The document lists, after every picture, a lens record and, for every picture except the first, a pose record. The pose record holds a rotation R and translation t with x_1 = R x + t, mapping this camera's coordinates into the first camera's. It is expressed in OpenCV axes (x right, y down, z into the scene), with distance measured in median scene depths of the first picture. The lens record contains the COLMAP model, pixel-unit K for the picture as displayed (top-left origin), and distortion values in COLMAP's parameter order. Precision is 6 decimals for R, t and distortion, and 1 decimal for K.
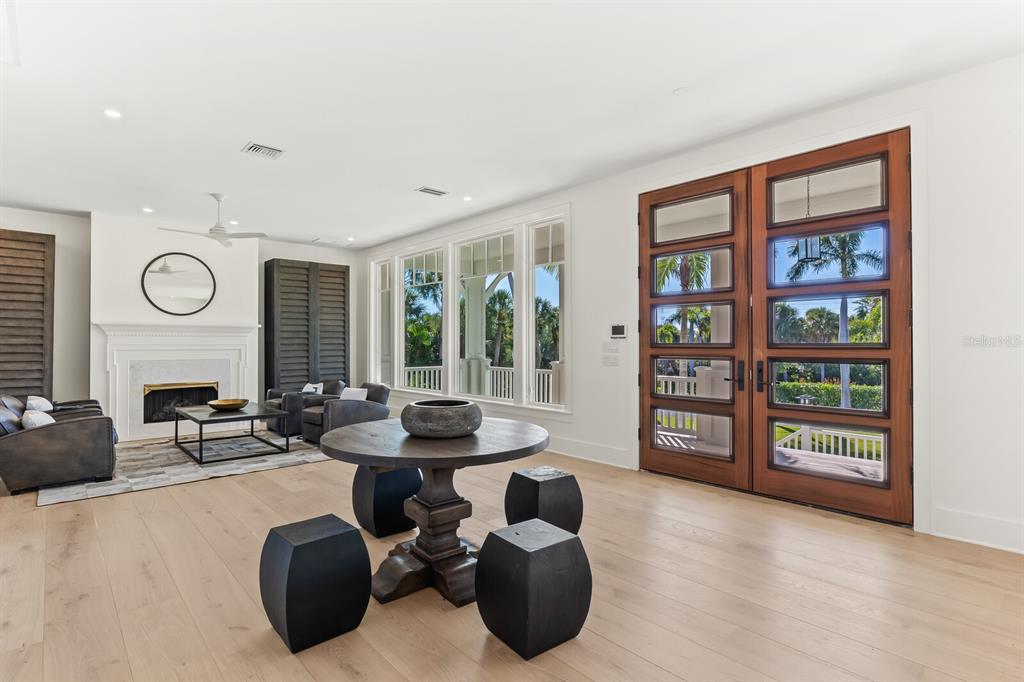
lens RADIAL K [[517.8, 0, 507.3], [0, 517.8, 340.3], [0, 0, 1]] dist [0.000854, -0.000533]
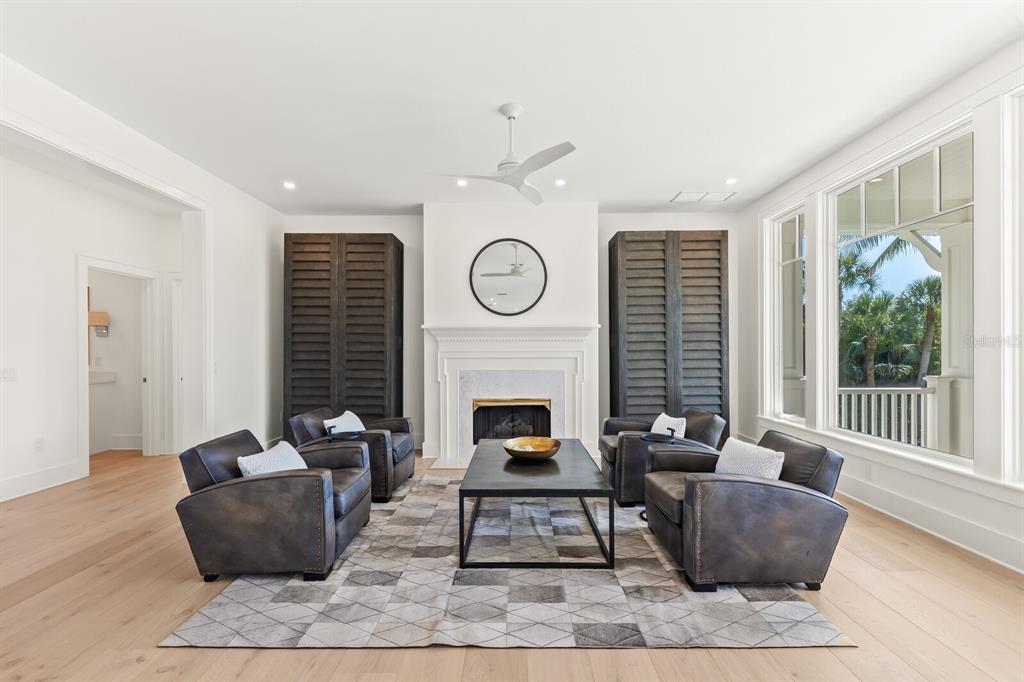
lens RADIAL K [[438.5, 0, 514.0], [0, 438.5, 348.3], [0, 0, 1]] dist [-0.001670, -0.000178]
pose [[0.746383, -0.003395, -0.665508, -0.151999], [0.006623, 0.999975, 0.002326, 0.001438], [0.665484, -0.006144, 0.746387, 0.446197]]
